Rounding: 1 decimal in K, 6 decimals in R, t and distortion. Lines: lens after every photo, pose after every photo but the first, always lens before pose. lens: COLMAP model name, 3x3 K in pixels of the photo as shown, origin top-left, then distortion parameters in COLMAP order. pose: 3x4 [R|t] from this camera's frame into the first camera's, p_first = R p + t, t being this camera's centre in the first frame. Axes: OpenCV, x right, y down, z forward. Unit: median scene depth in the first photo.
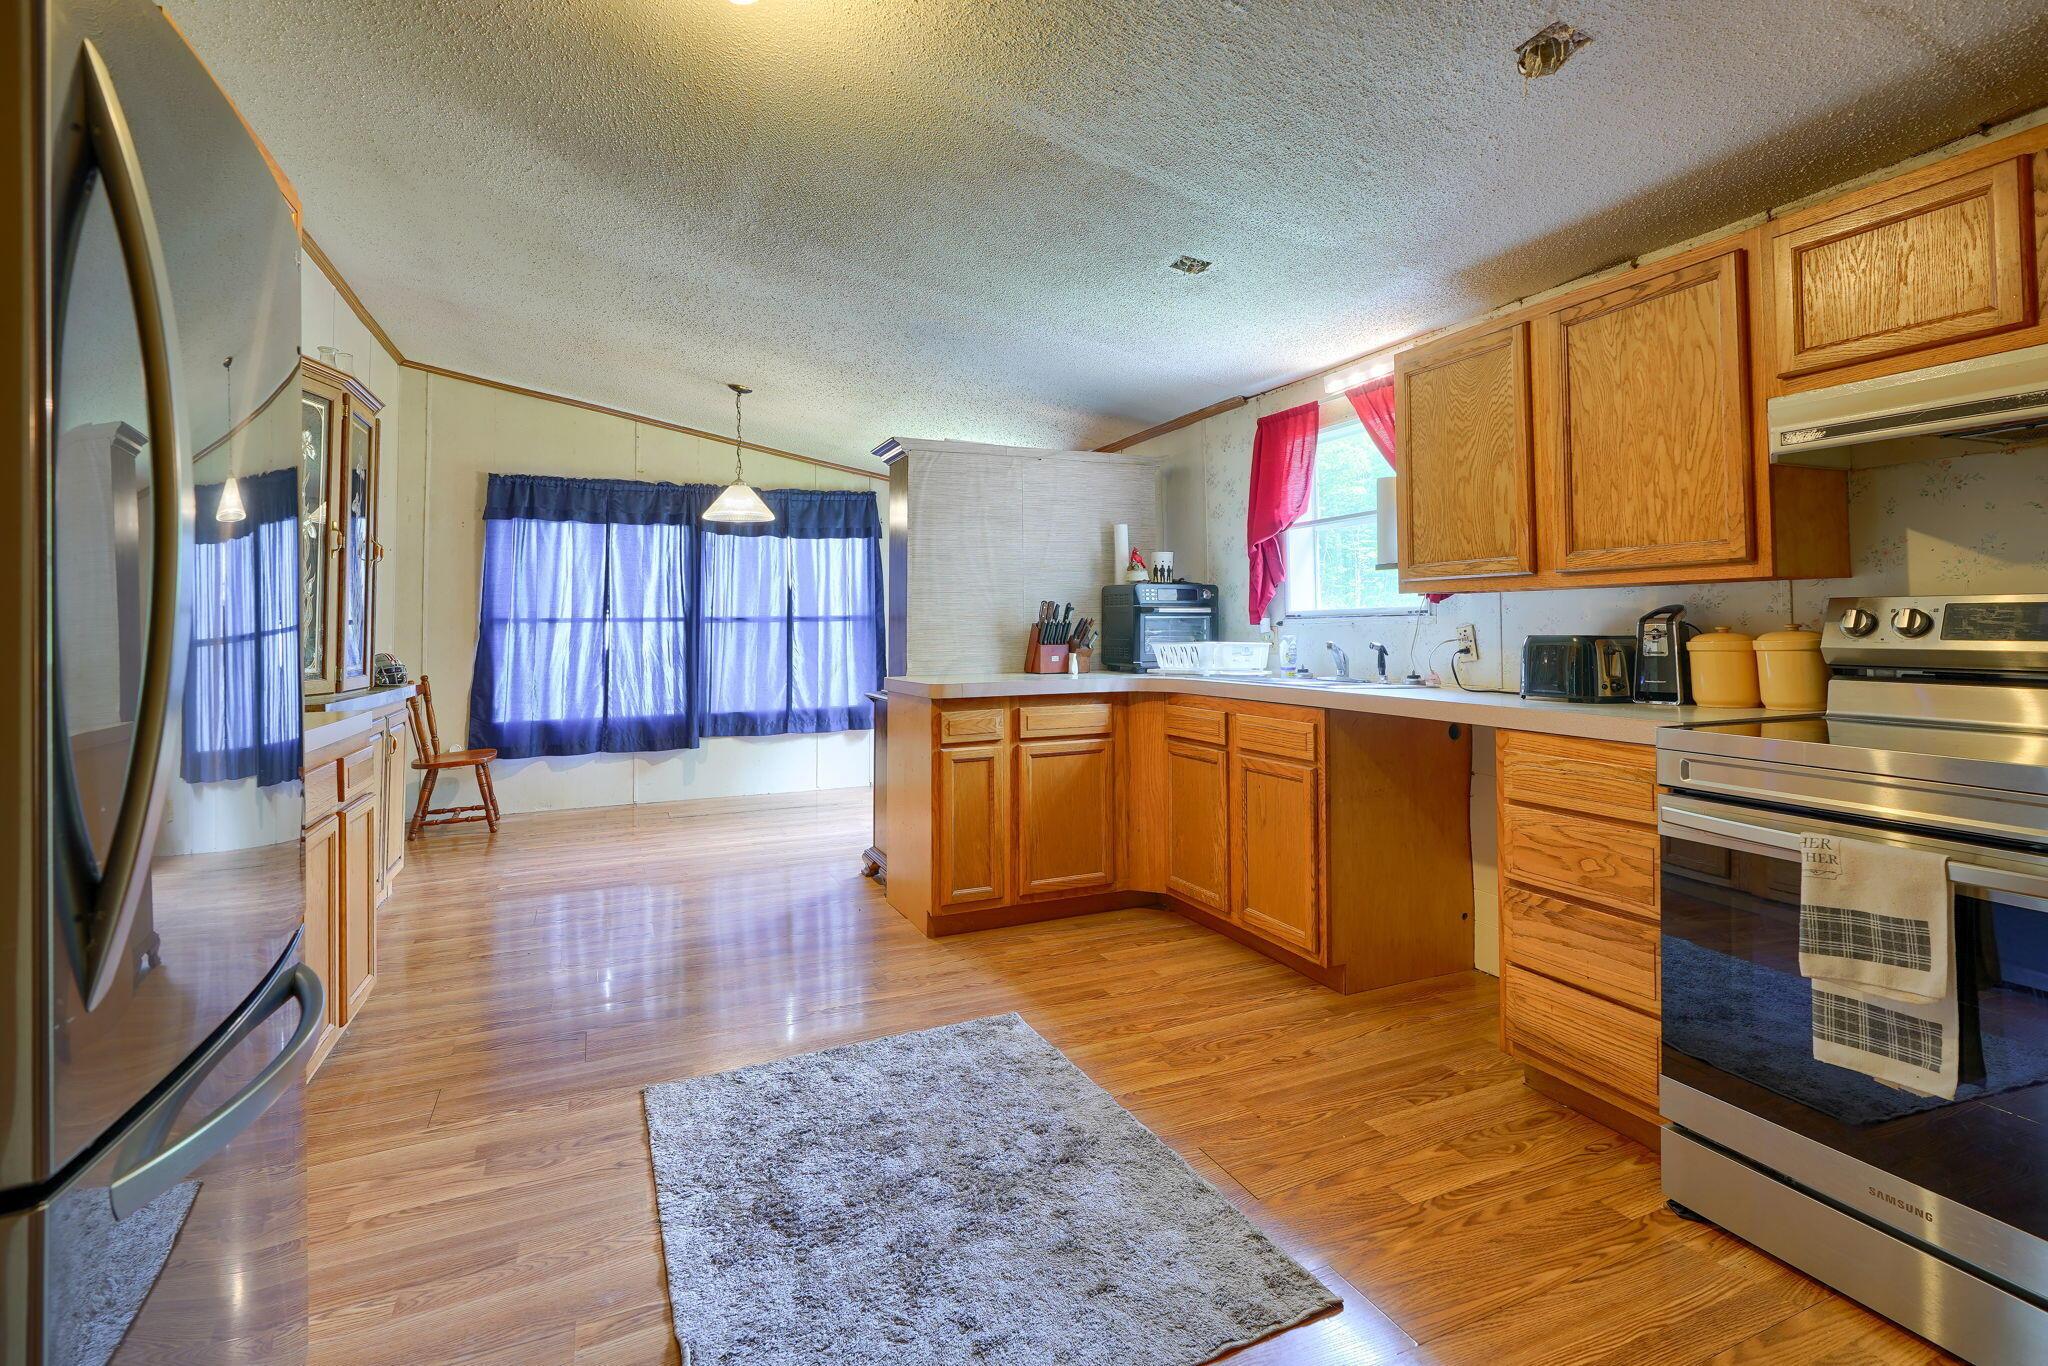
lens RADIAL K [[965.3, 0, 1043.1], [0, 965.3, 586.7], [0, 0, 1]] dist [-0.008224, 0.005490]
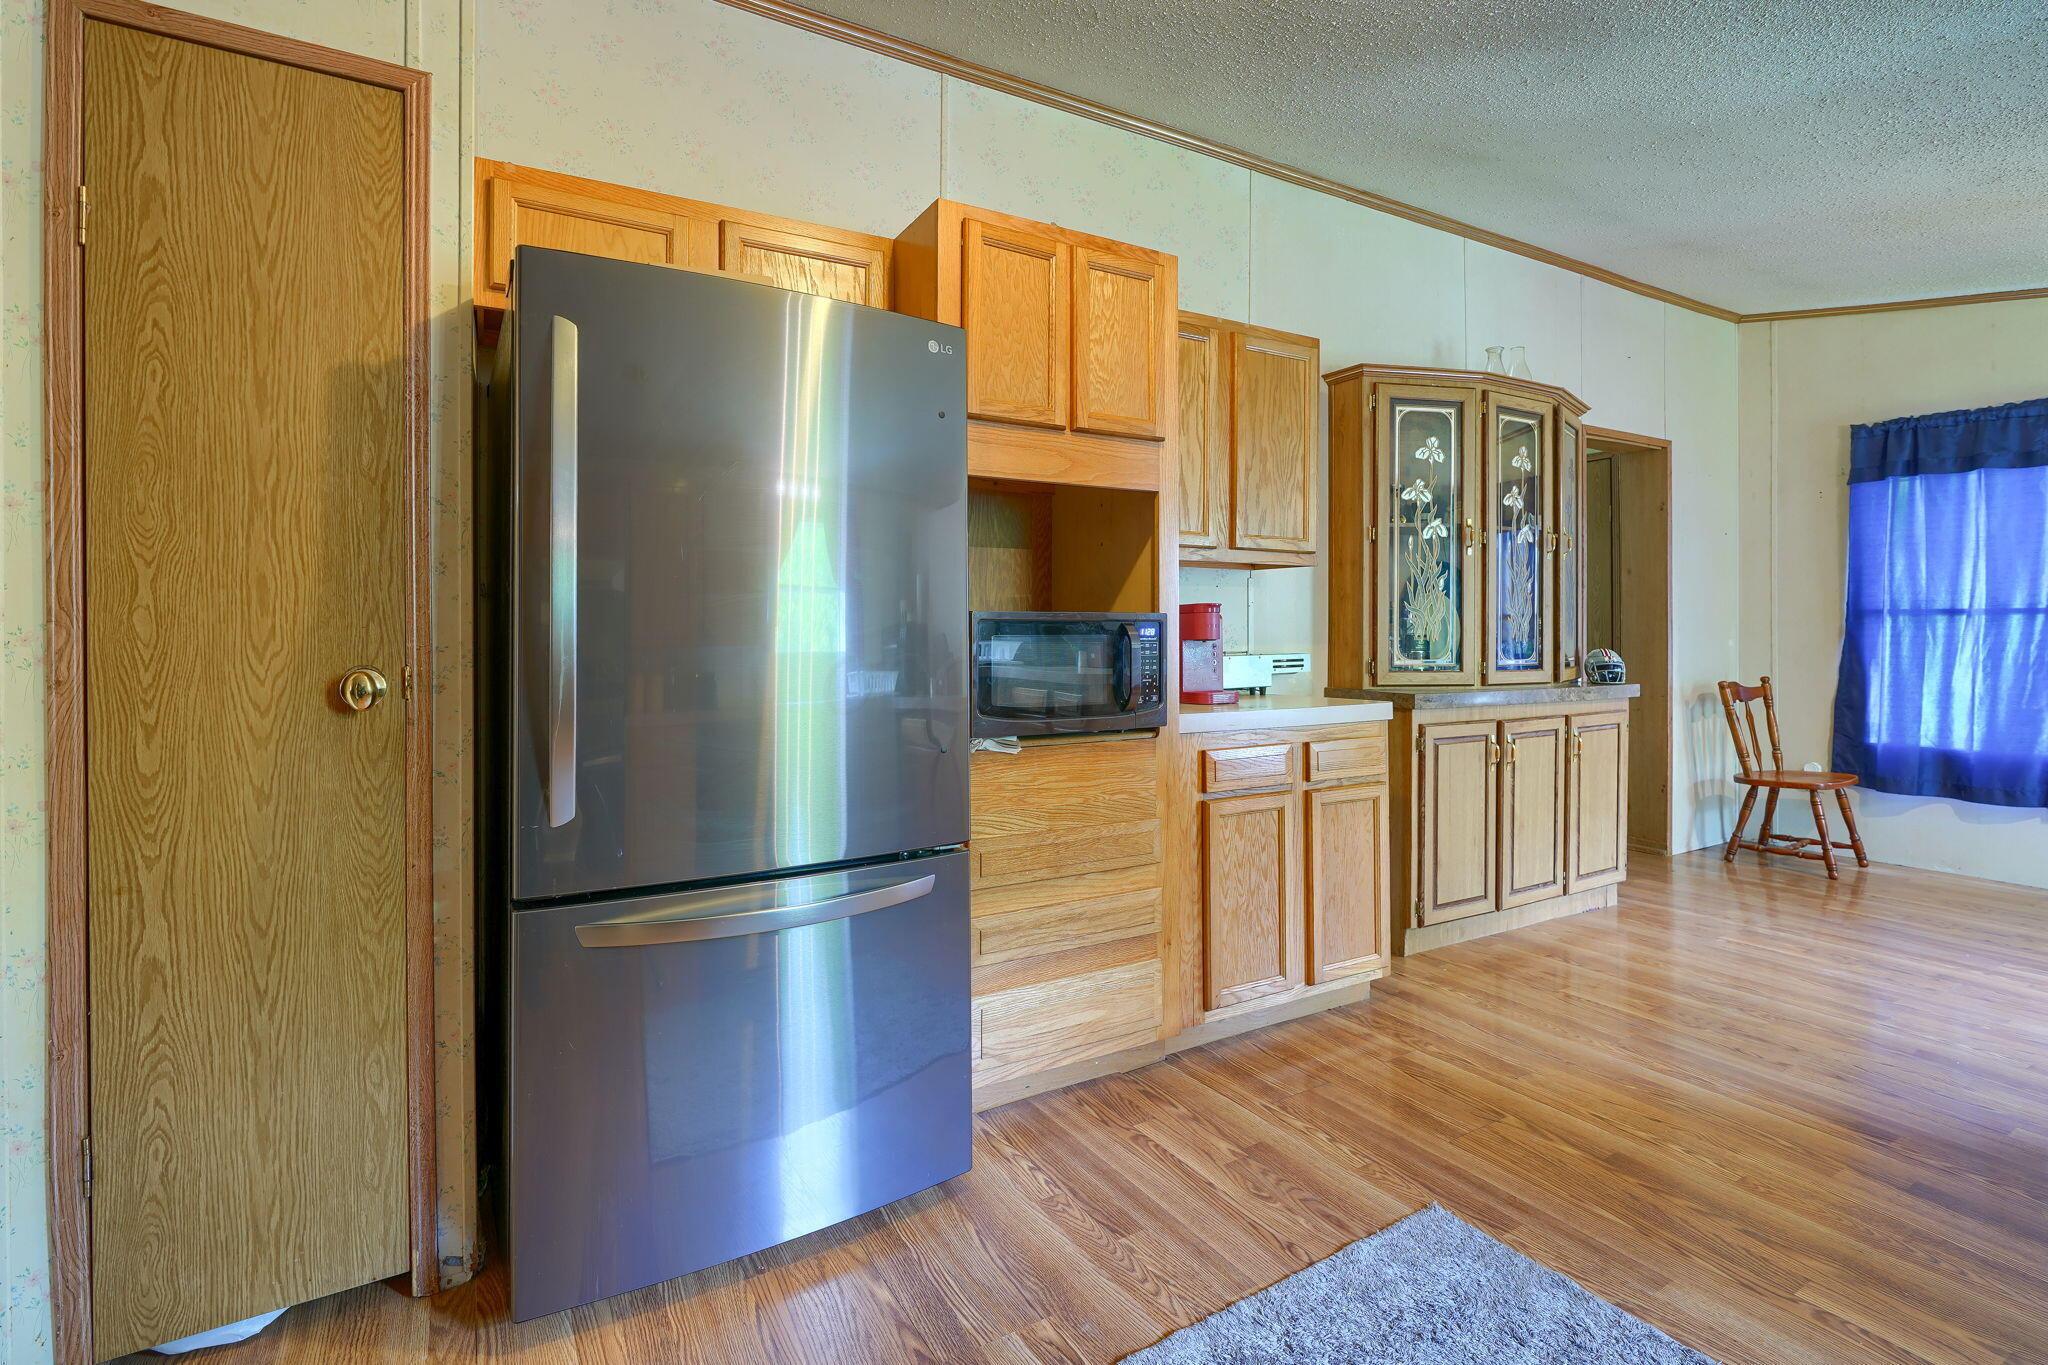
lens RADIAL K [[965.3, 0, 1015.2], [0, 965.3, 614.9], [0, 0, 1]] dist [-0.008224, 0.005490]
pose [[0.106201, -0.001146, -0.994344, 0.164786], [0.036649, 0.999324, 0.002762, 0.012296], [0.993669, -0.036735, 0.106171, 0.292481]]
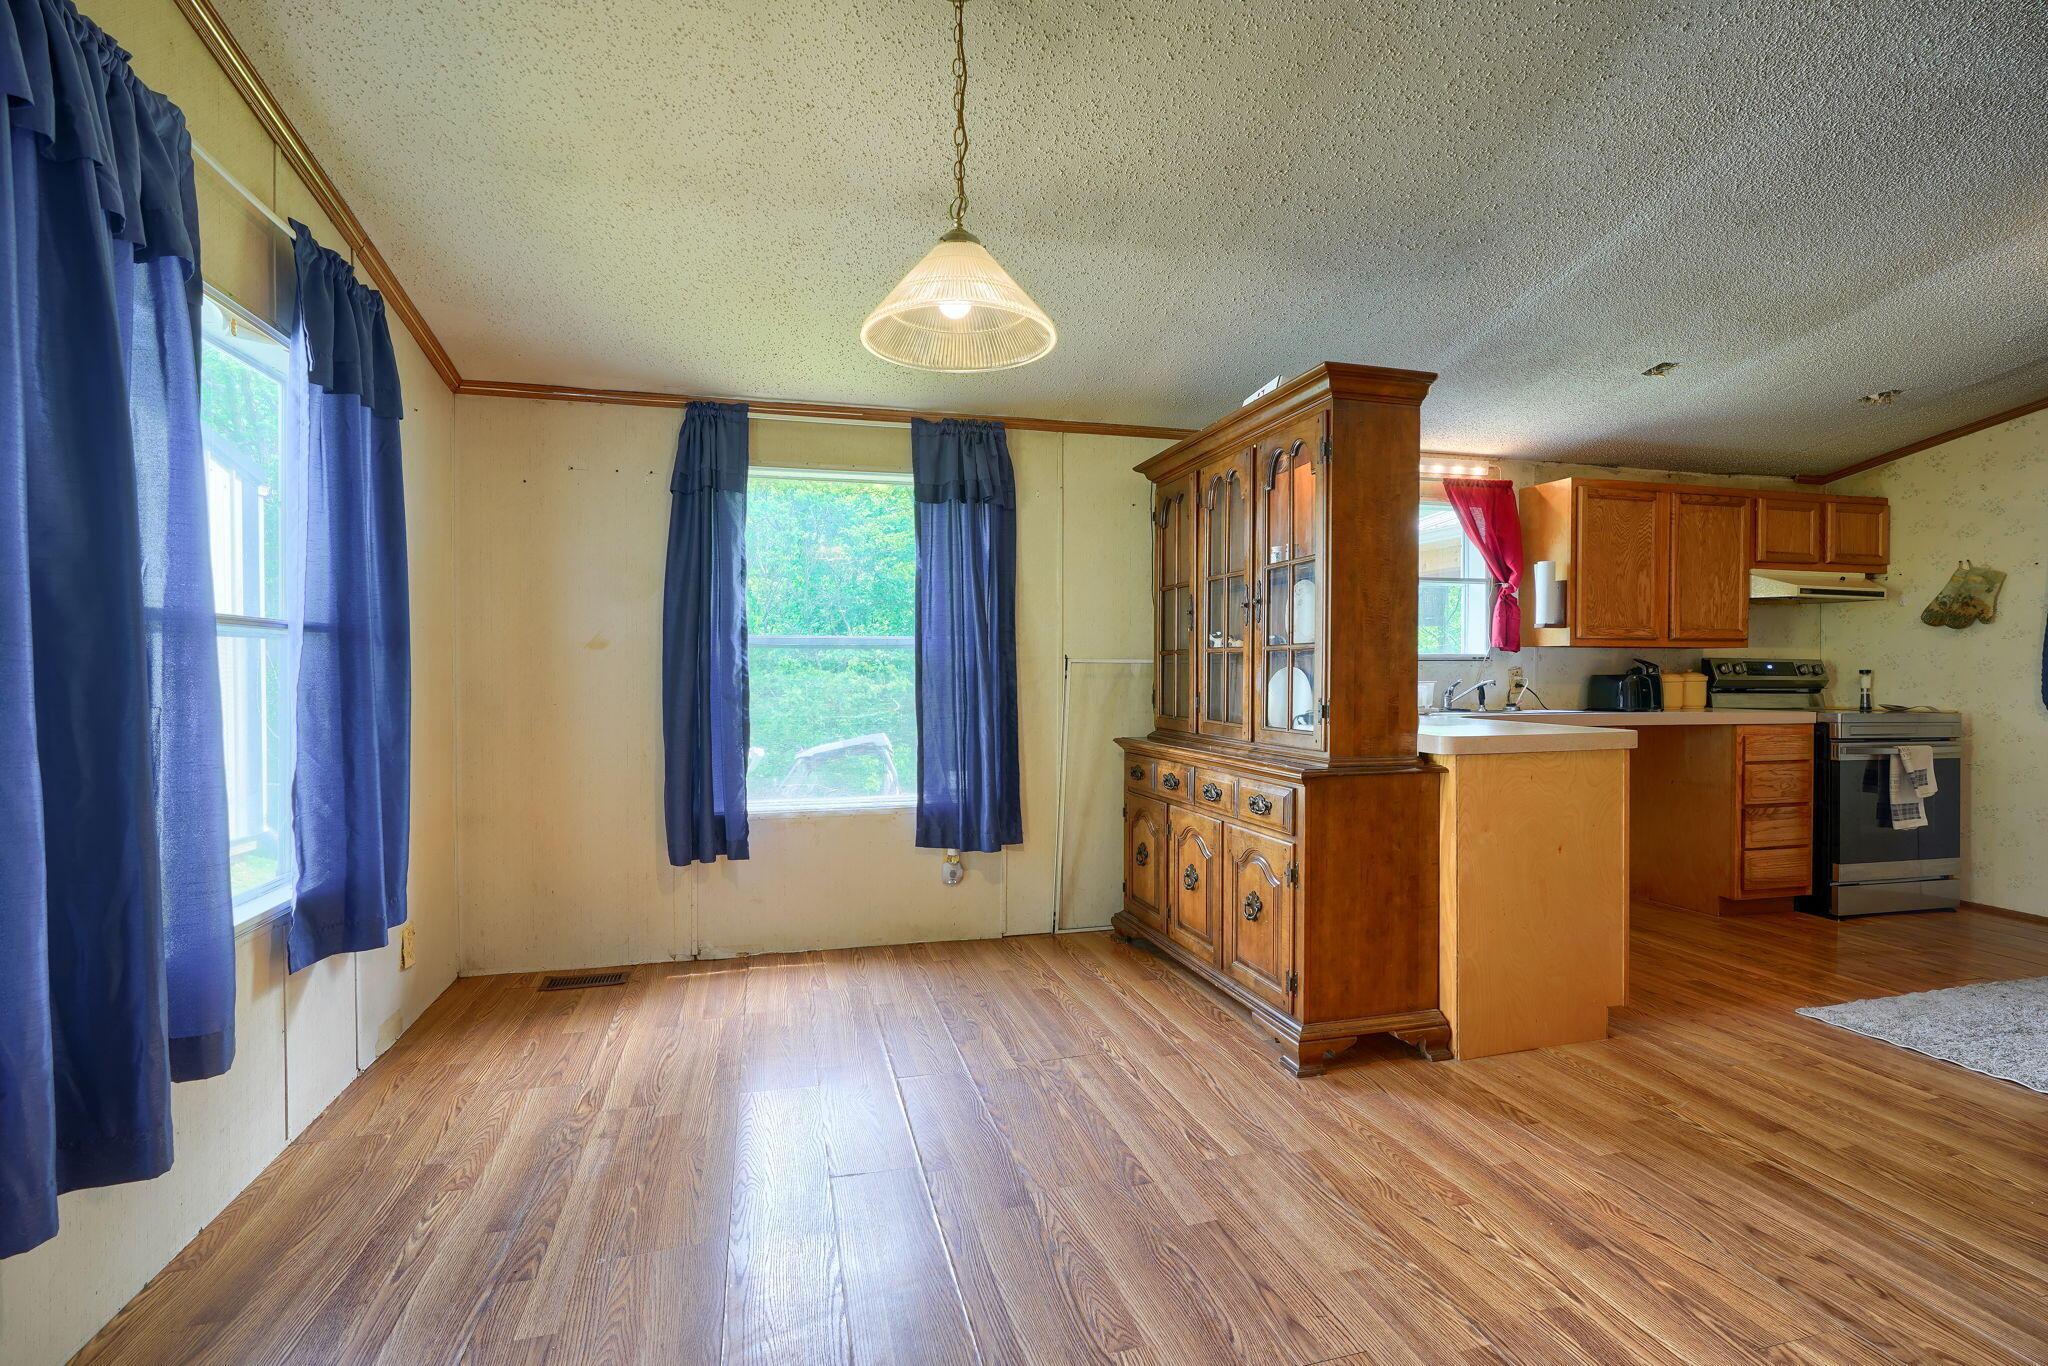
lens RADIAL K [[926.5, 0, 1025.6], [0, 926.5, 680.2], [0, 0, 1]] dist [-0.014239, 0.008692]
pose [[0.160769, -0.001599, 0.986991, -0.717323], [-0.045063, 0.998944, 0.008958, 0.053334], [-0.985963, -0.045917, 0.160527, 1.011727]]
